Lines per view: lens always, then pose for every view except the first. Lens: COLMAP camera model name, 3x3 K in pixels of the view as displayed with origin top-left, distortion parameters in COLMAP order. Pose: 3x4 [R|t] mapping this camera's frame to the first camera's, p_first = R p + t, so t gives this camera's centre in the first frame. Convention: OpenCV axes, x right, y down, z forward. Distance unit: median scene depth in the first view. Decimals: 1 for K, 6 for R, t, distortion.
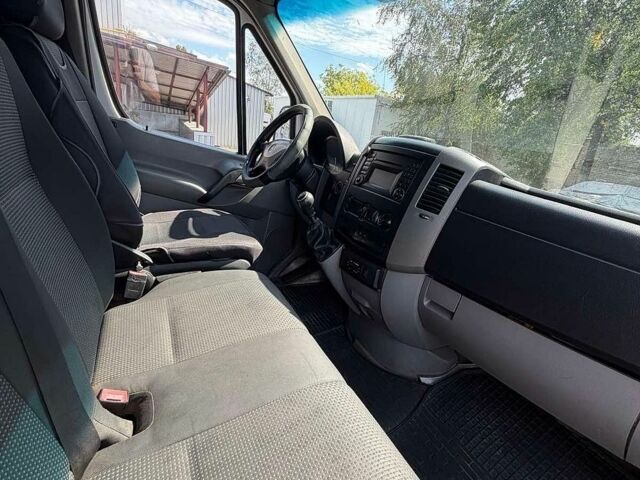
lens RADIAL K [[347.8, 0, 320.0], [0, 347.8, 240.0], [0, 0, 1]] dist [0.000719, 0.000288]
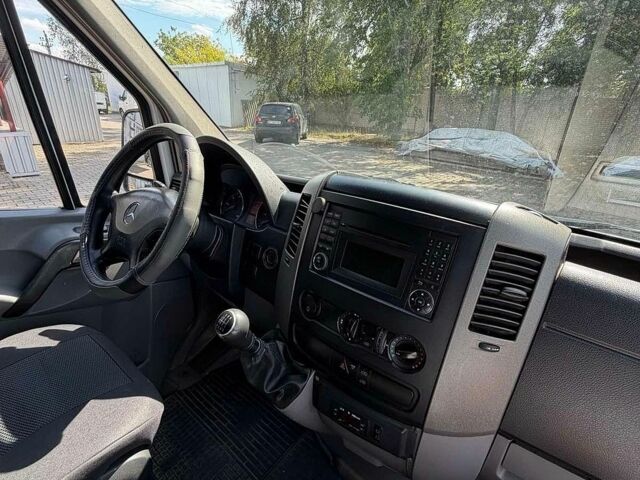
lens RADIAL K [[347.8, 0, 320.0], [0, 347.8, 240.0], [0, 0, 1]] dist [0.000719, 0.000288]
pose [[0.922230, -0.232183, 0.309165, -0.034007], [0.204311, 0.971505, 0.120147, -0.179714], [-0.328251, -0.047637, 0.943389, 0.308383]]
